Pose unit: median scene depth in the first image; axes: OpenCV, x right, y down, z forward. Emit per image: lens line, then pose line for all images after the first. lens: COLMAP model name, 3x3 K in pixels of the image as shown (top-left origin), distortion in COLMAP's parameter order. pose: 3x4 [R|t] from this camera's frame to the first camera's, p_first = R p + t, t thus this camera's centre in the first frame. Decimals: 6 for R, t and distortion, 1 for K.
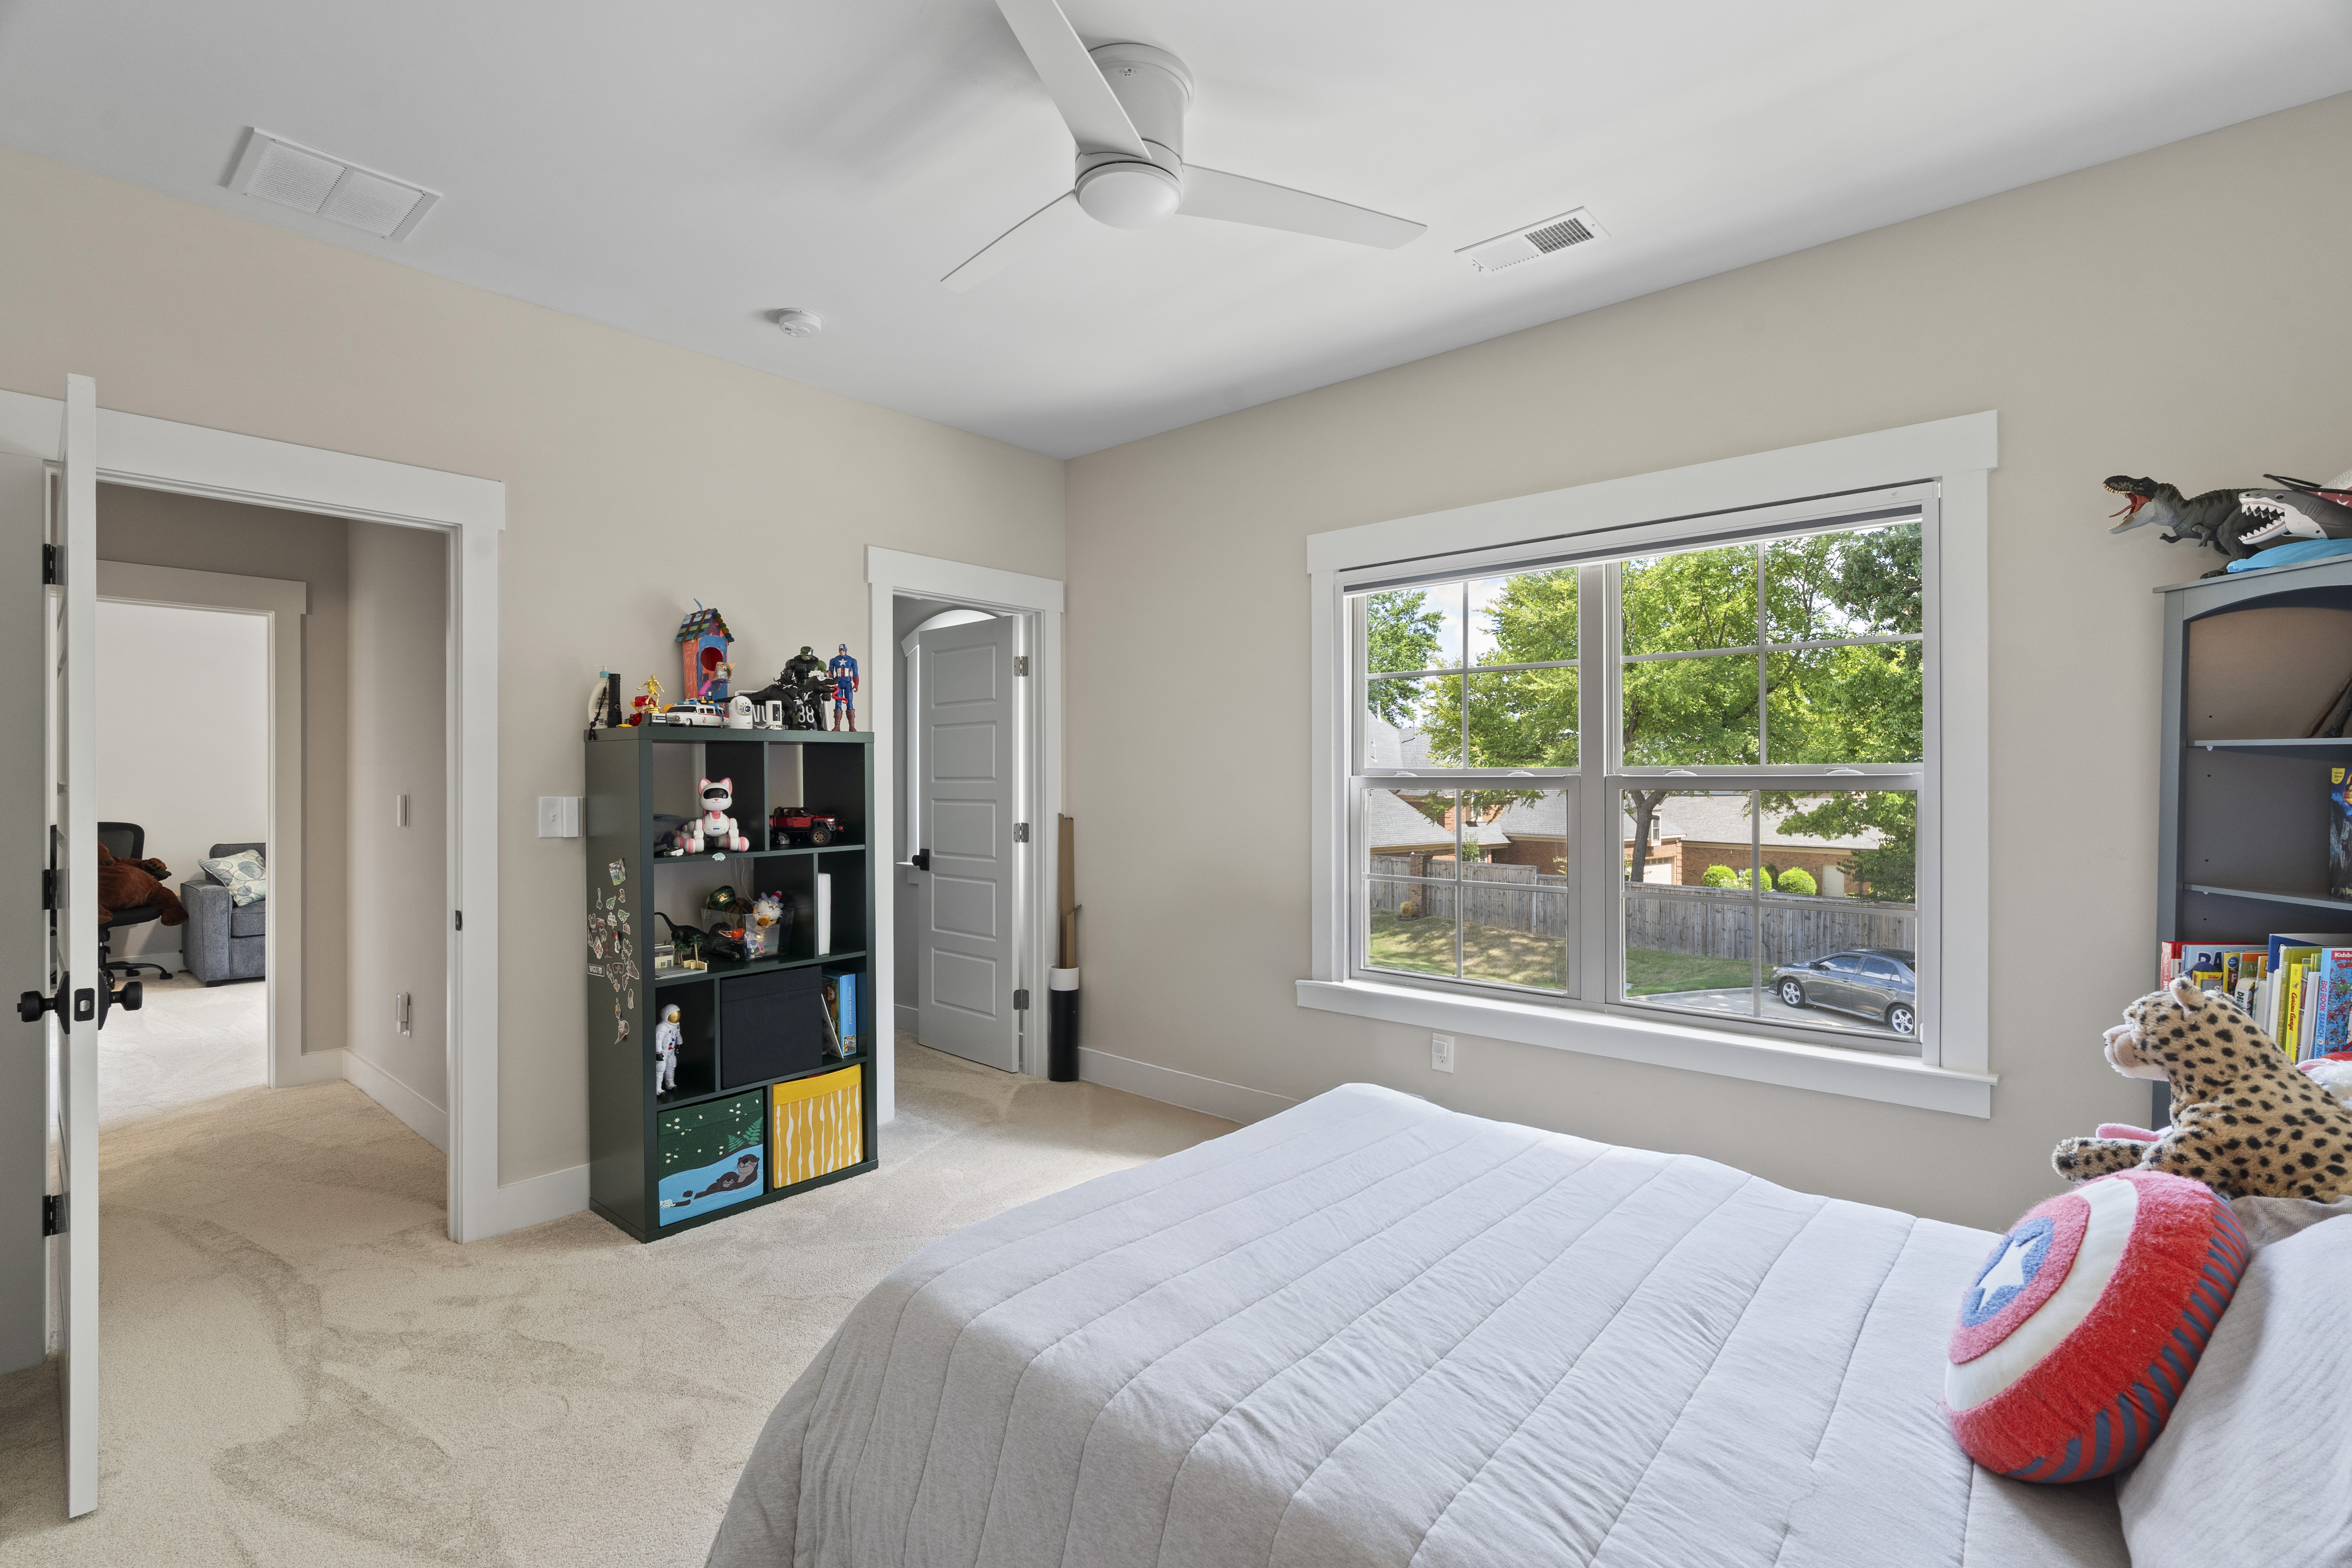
lens RADIAL K [[1067.7, 0, 1168.7], [0, 1067.7, 774.5], [0, 0, 1]] dist [-0.005191, -0.000078]
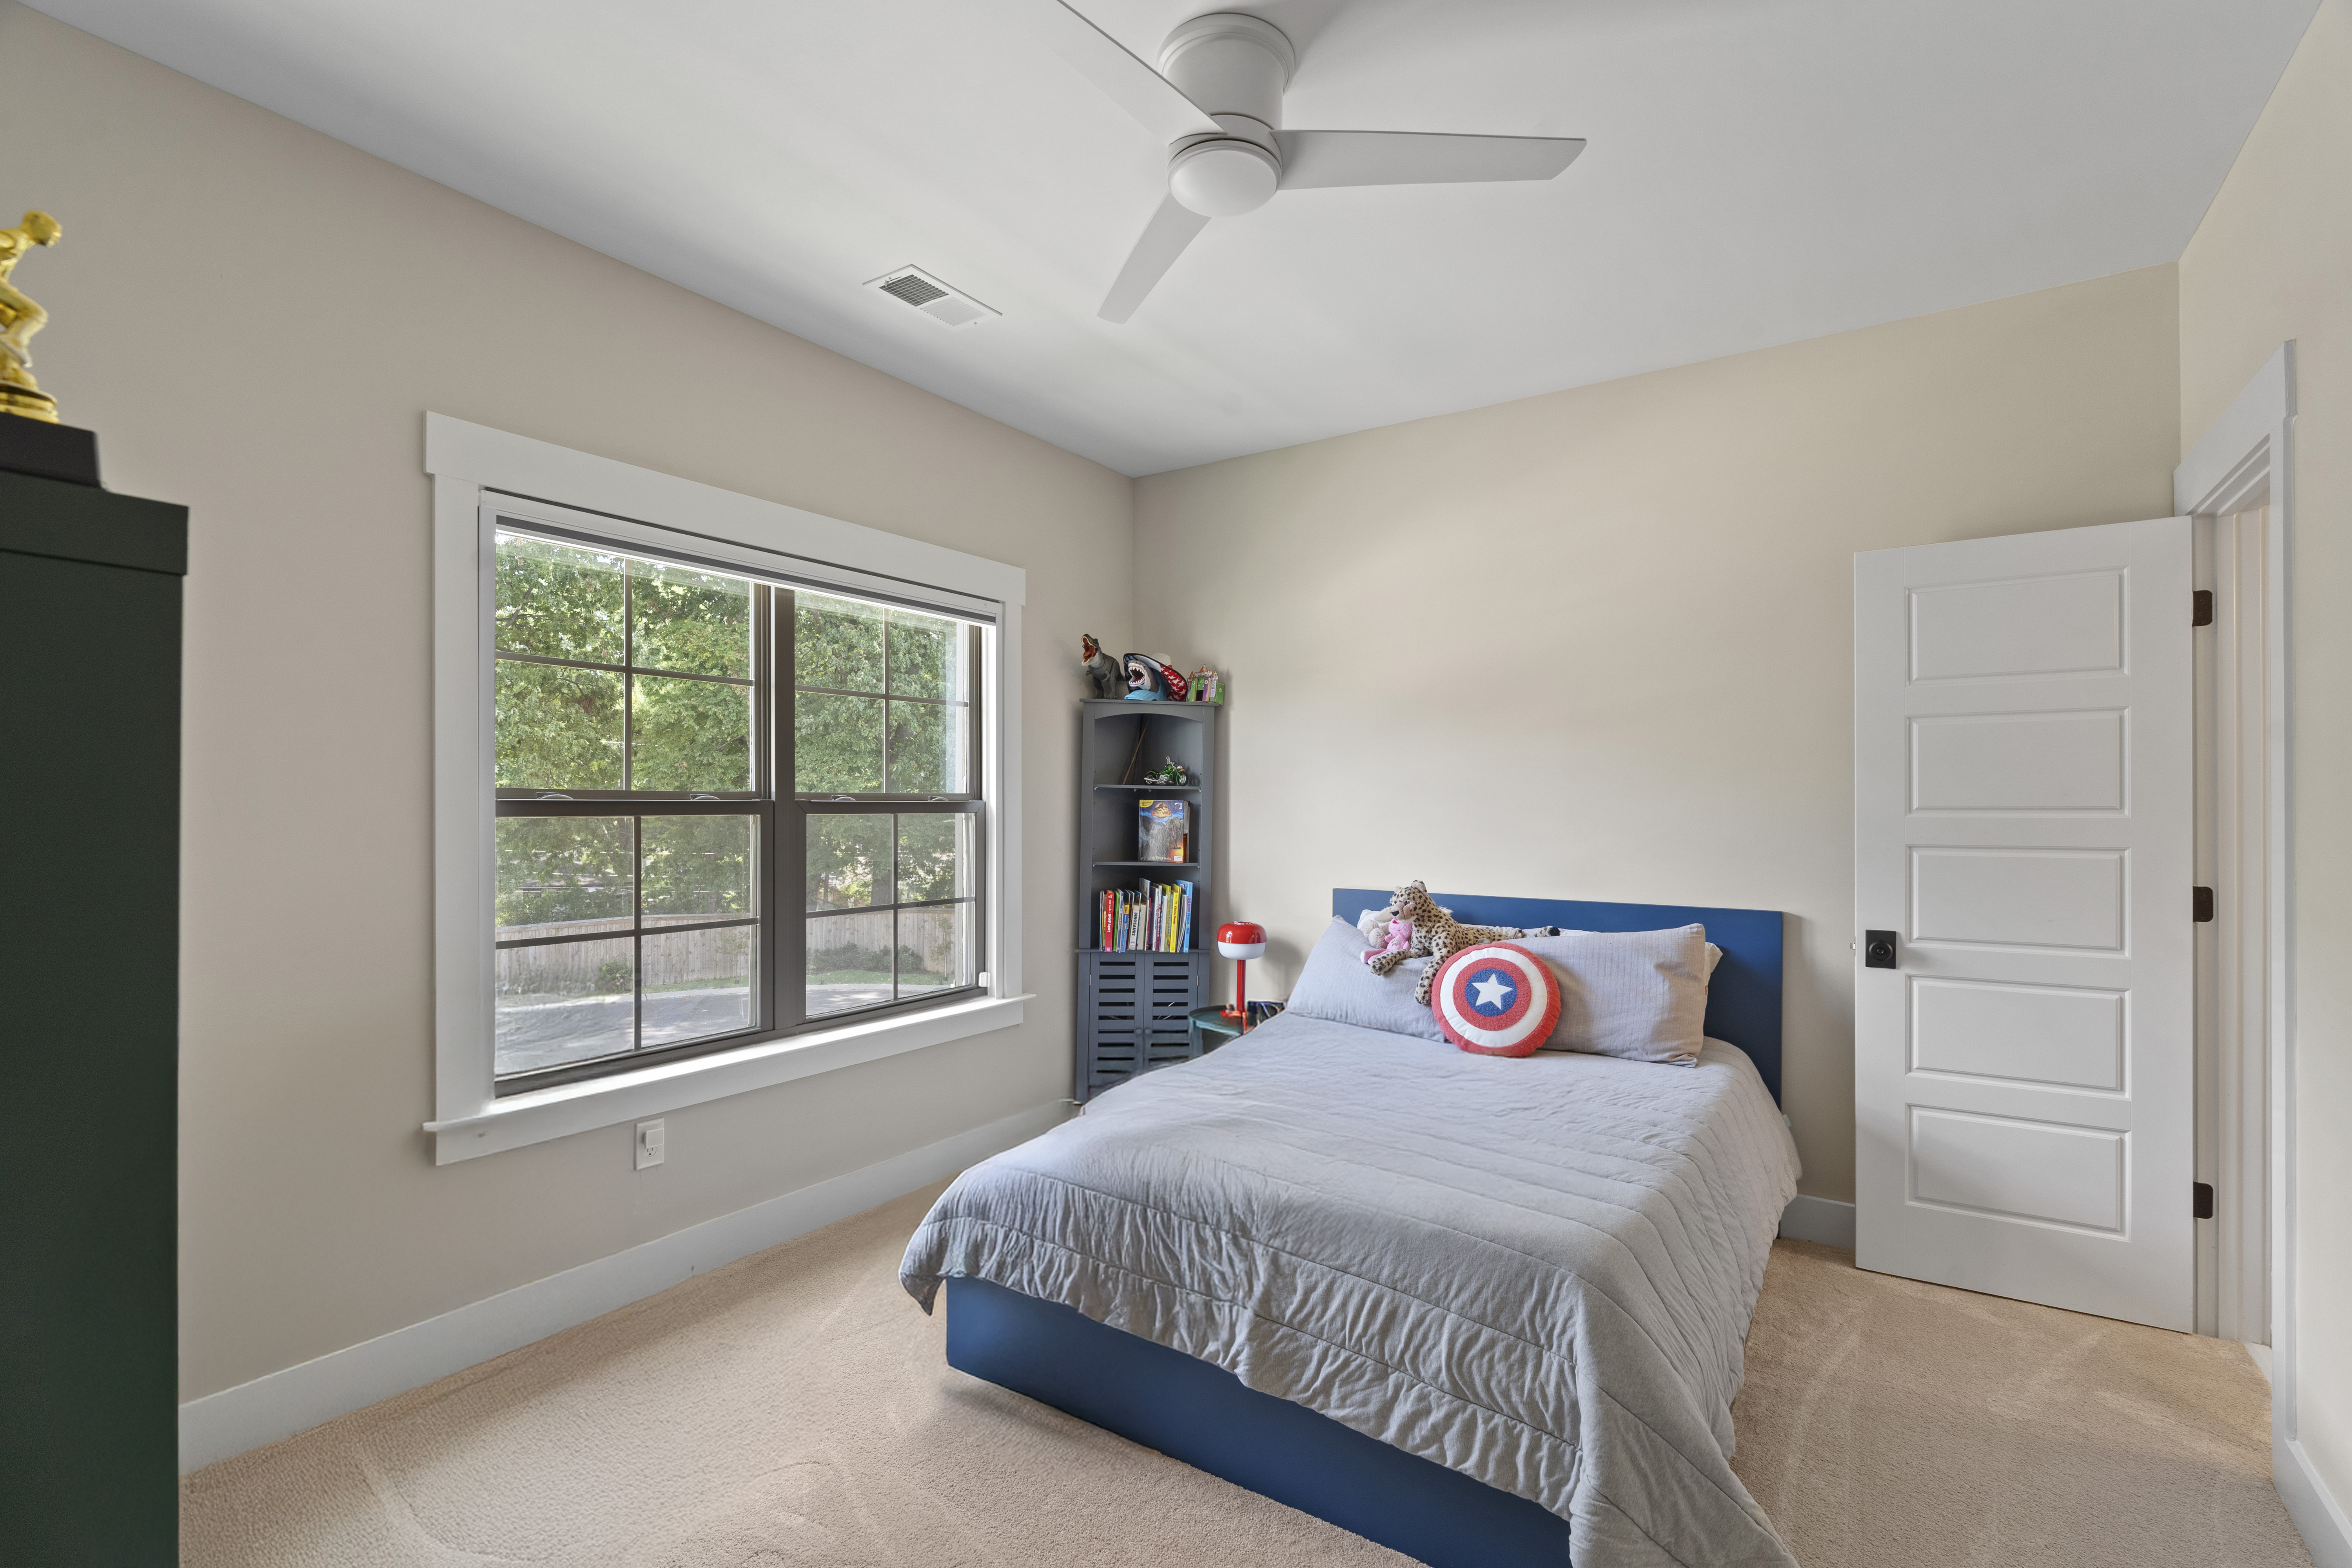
lens RADIAL K [[1067.7, 0, 1167.7], [0, 1067.7, 805.8], [0, 0, 1]] dist [-0.005191, -0.000078]
pose [[-0.119180, -0.000215, 0.992873, -0.701433], [-0.004874, 0.999988, -0.000369, 0.004481], [-0.992861, -0.004883, -0.119179, 0.850182]]
